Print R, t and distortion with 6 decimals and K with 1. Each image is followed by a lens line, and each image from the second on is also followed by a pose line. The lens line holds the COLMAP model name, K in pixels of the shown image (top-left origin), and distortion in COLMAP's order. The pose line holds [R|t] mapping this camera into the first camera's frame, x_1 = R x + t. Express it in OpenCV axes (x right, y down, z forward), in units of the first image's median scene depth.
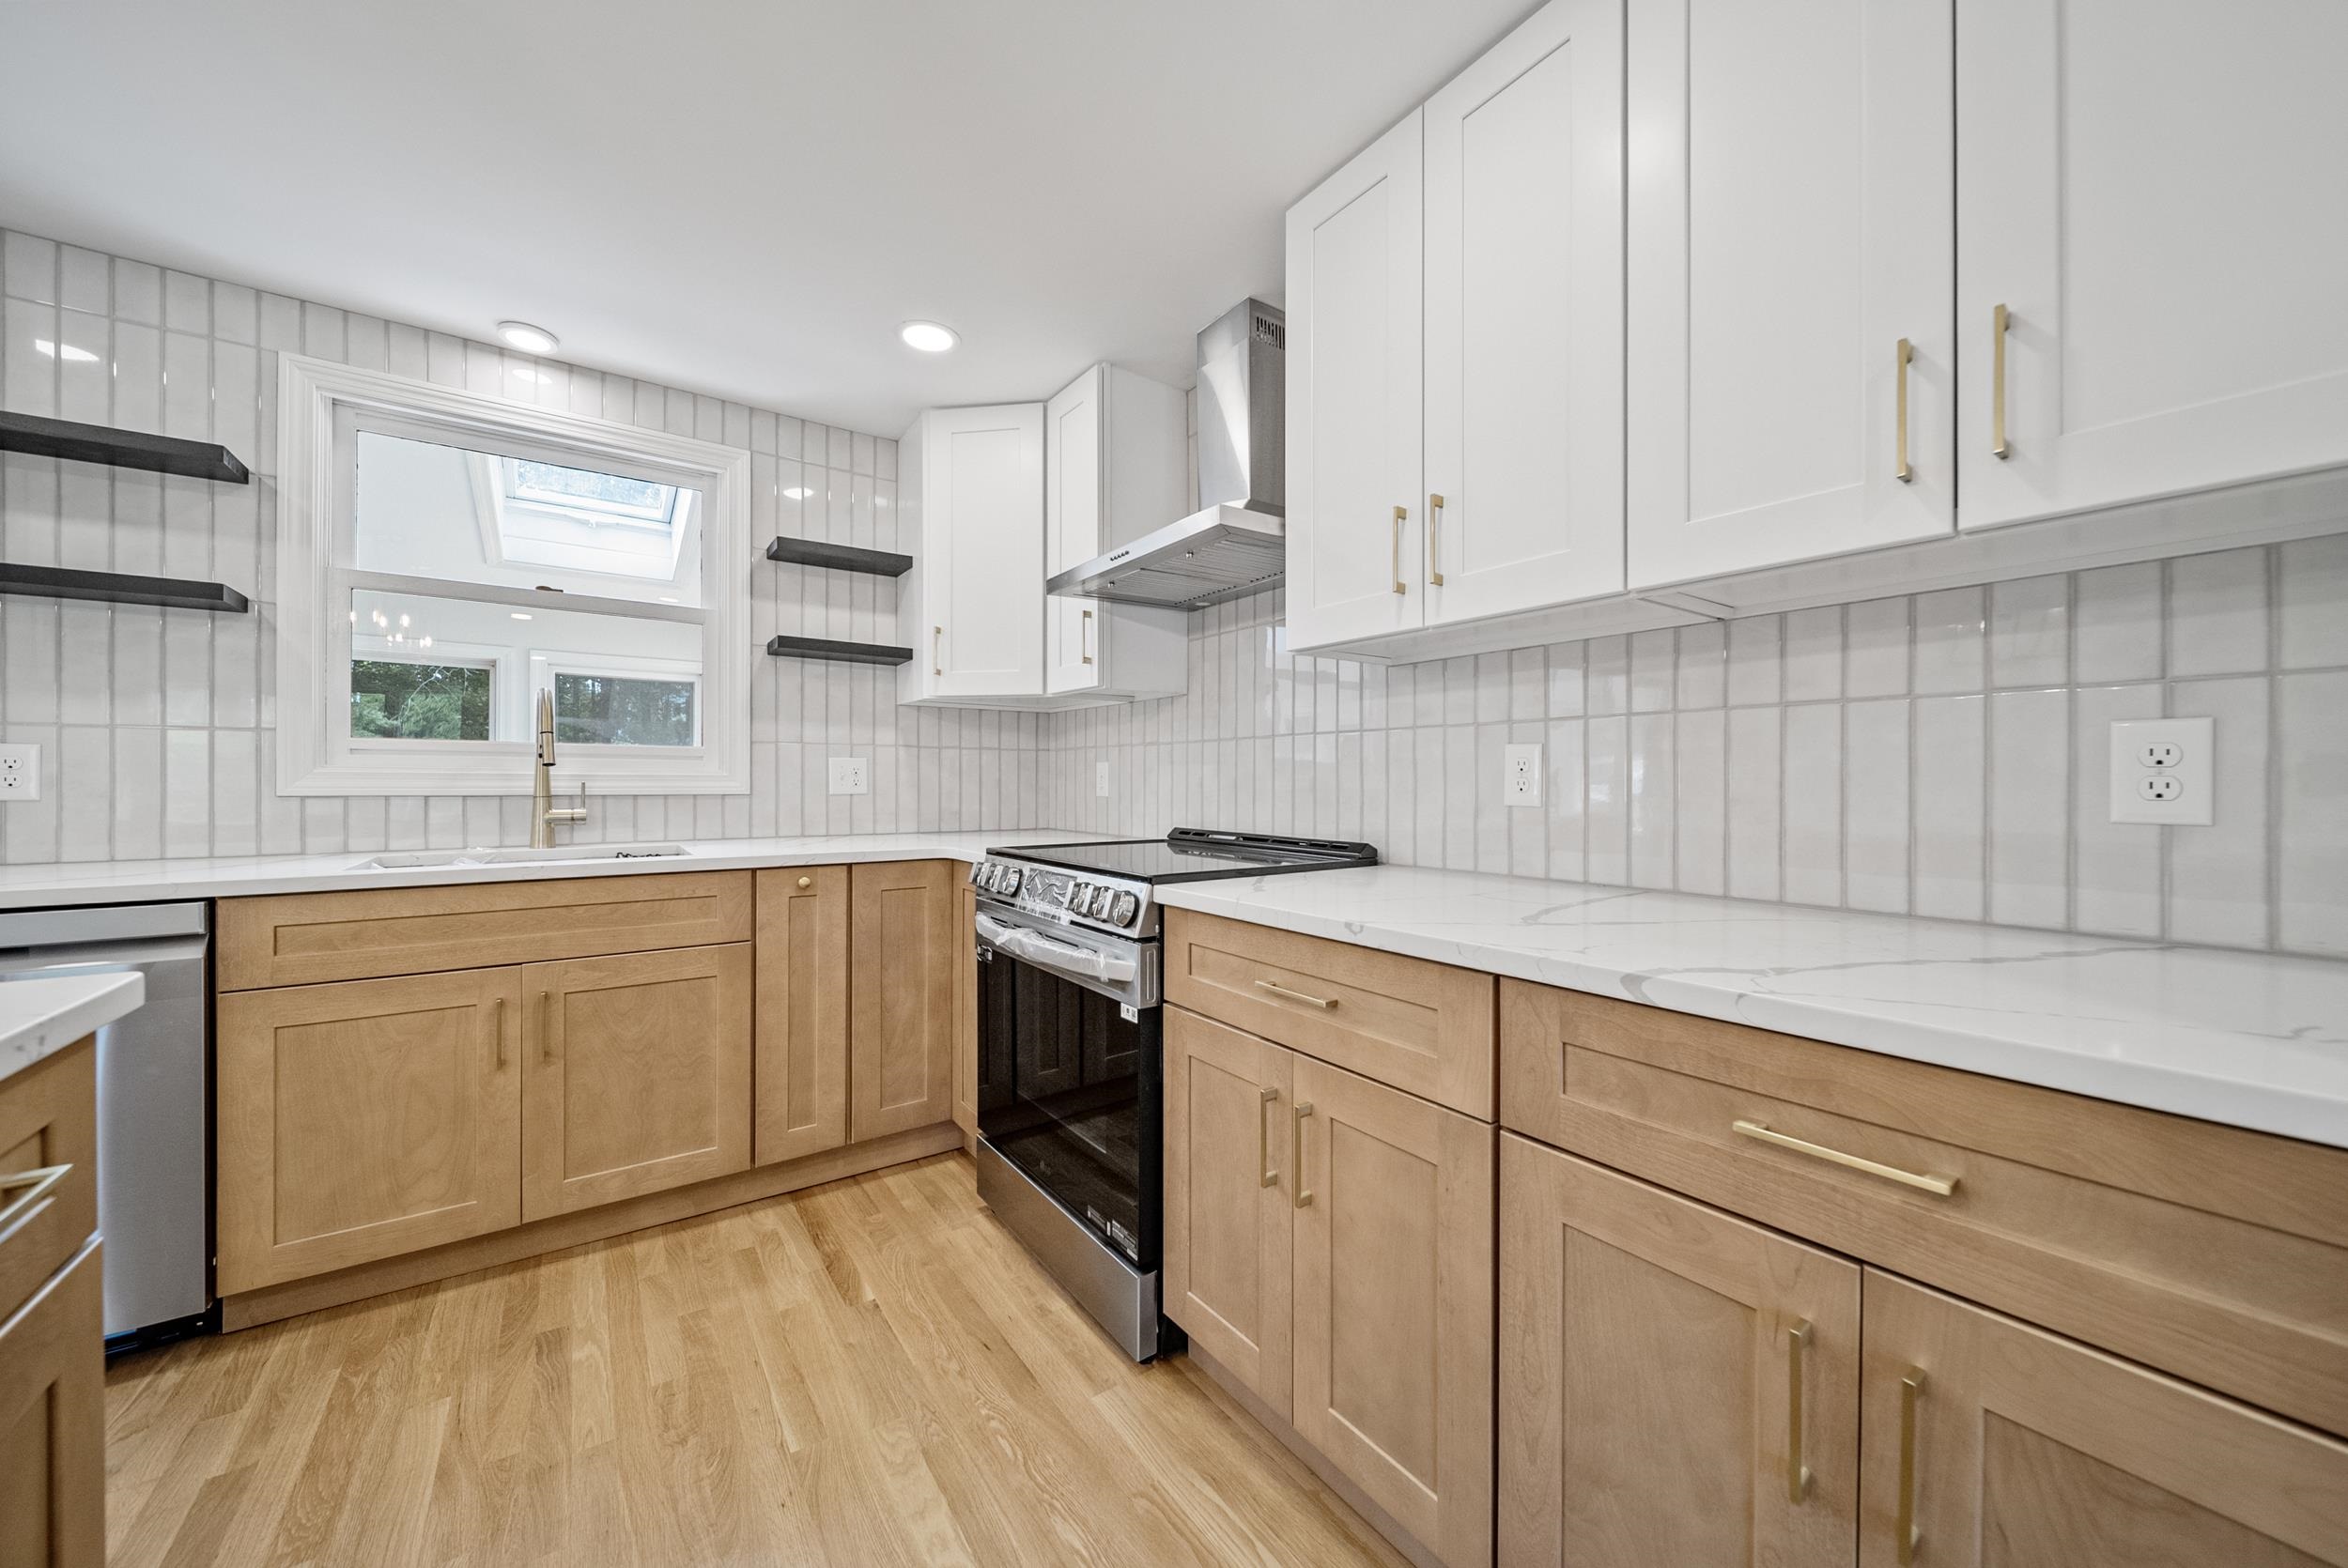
lens RADIAL K [[834.7, 0, 1178.4], [0, 834.7, 783.8], [0, 0, 1]] dist [-0.000284, -0.001137]
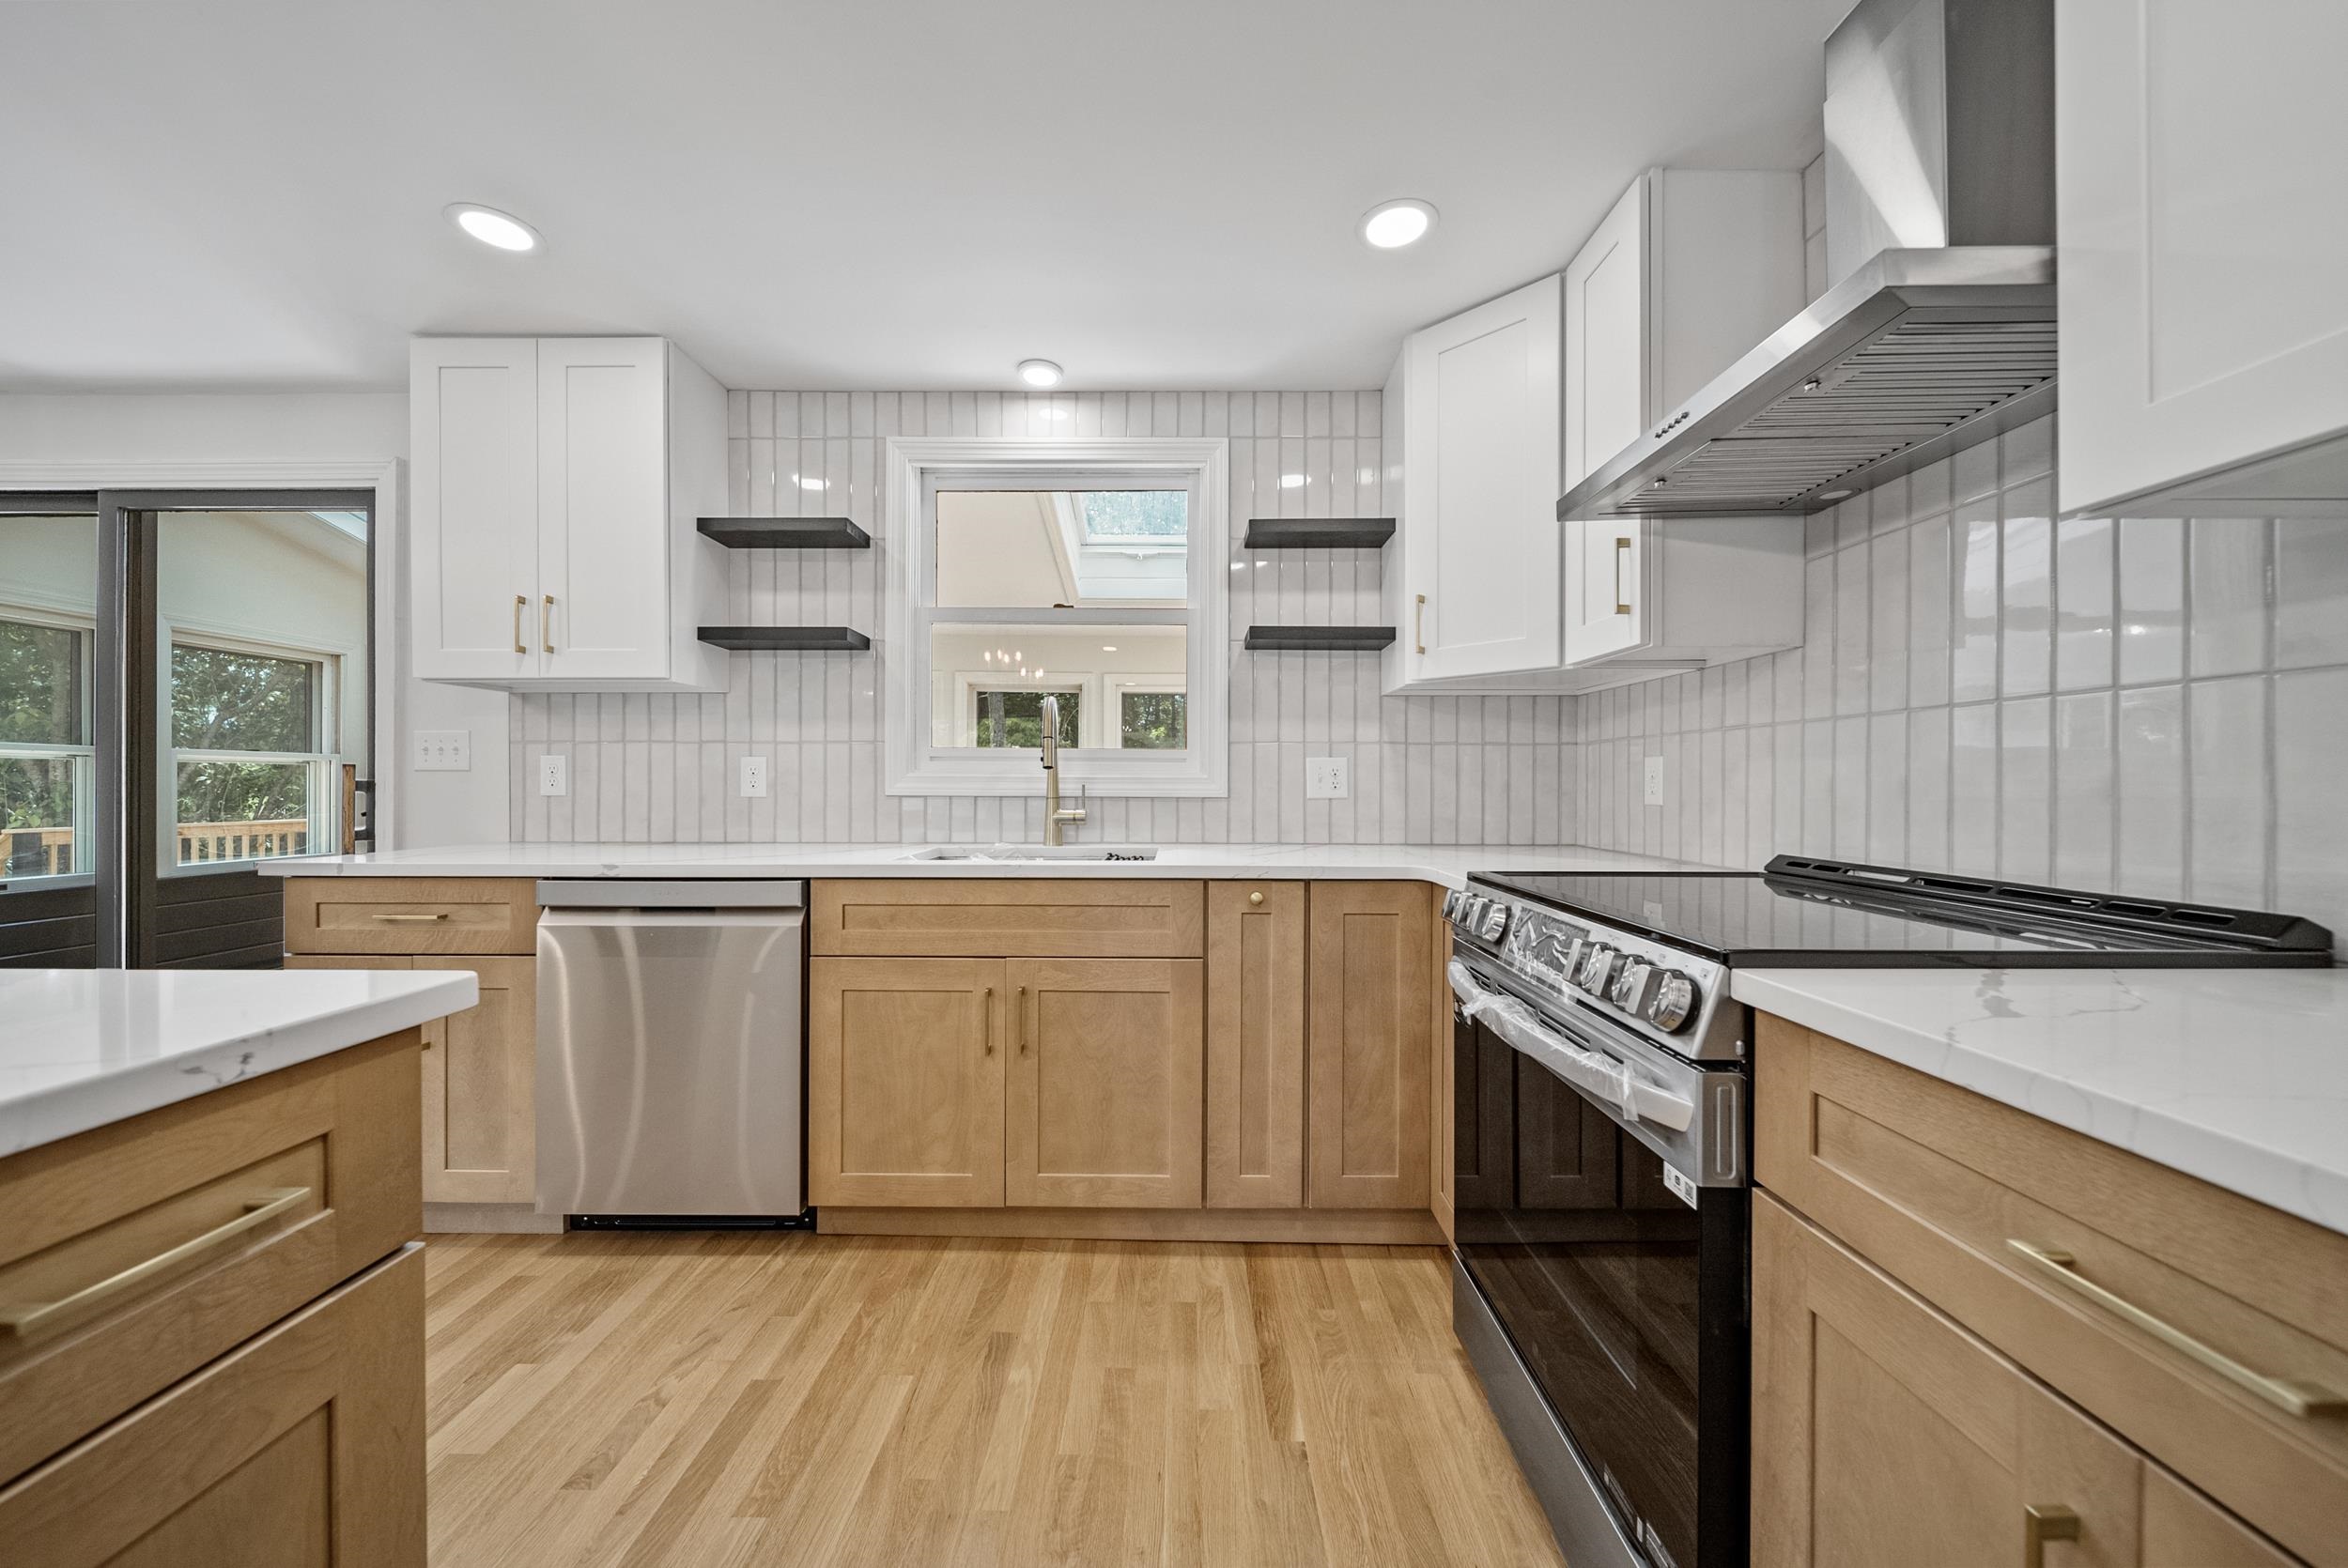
lens RADIAL K [[834.7, 0, 1170.8], [0, 834.7, 786.6], [0, 0, 1]] dist [-0.000284, -0.001137]
pose [[0.806150, 0.001358, -0.591710, -0.001661], [-0.002774, 0.999995, -0.001484, 0.002352], [0.591705, 0.002837, 0.806150, 0.247867]]
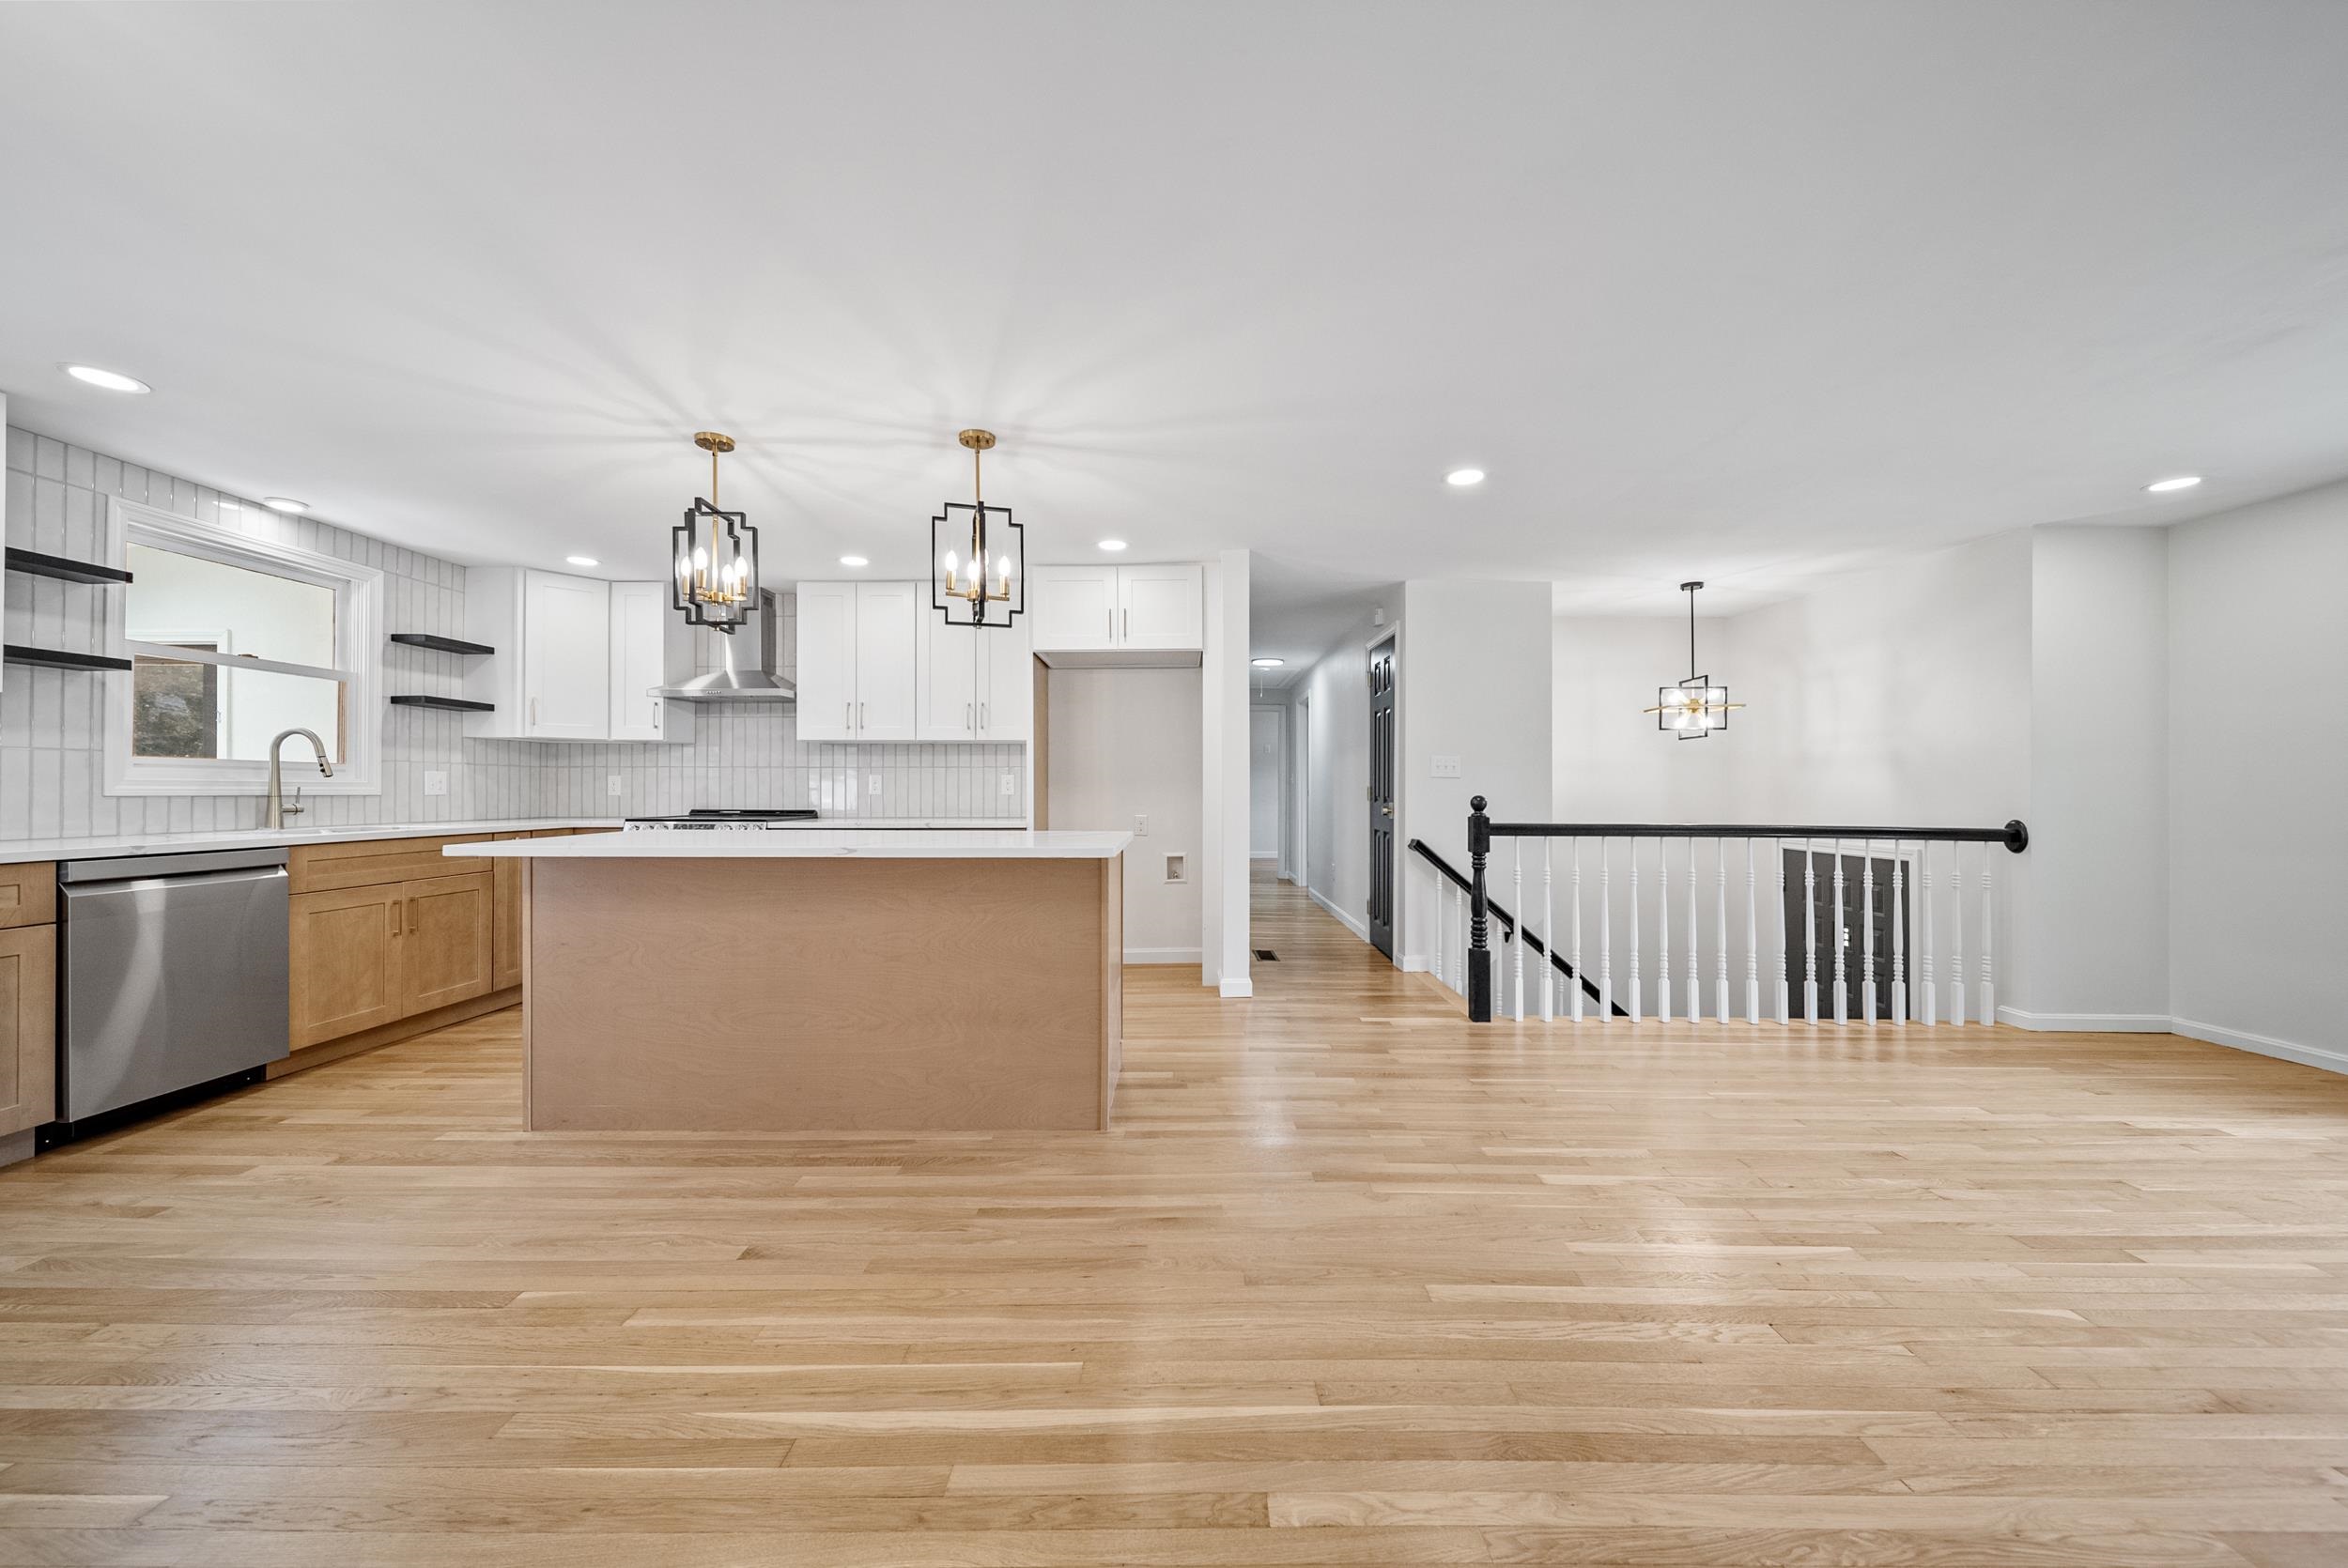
lens RADIAL K [[834.7, 0, 1173.1], [0, 834.7, 785.2], [0, 0, 1]] dist [-0.000284, -0.001137]
pose [[0.592983, 0.002701, 0.805211, -1.140254], [0.003434, 0.999977, -0.005883, 0.010774], [-0.805208, 0.006254, 0.592959, -1.385234]]
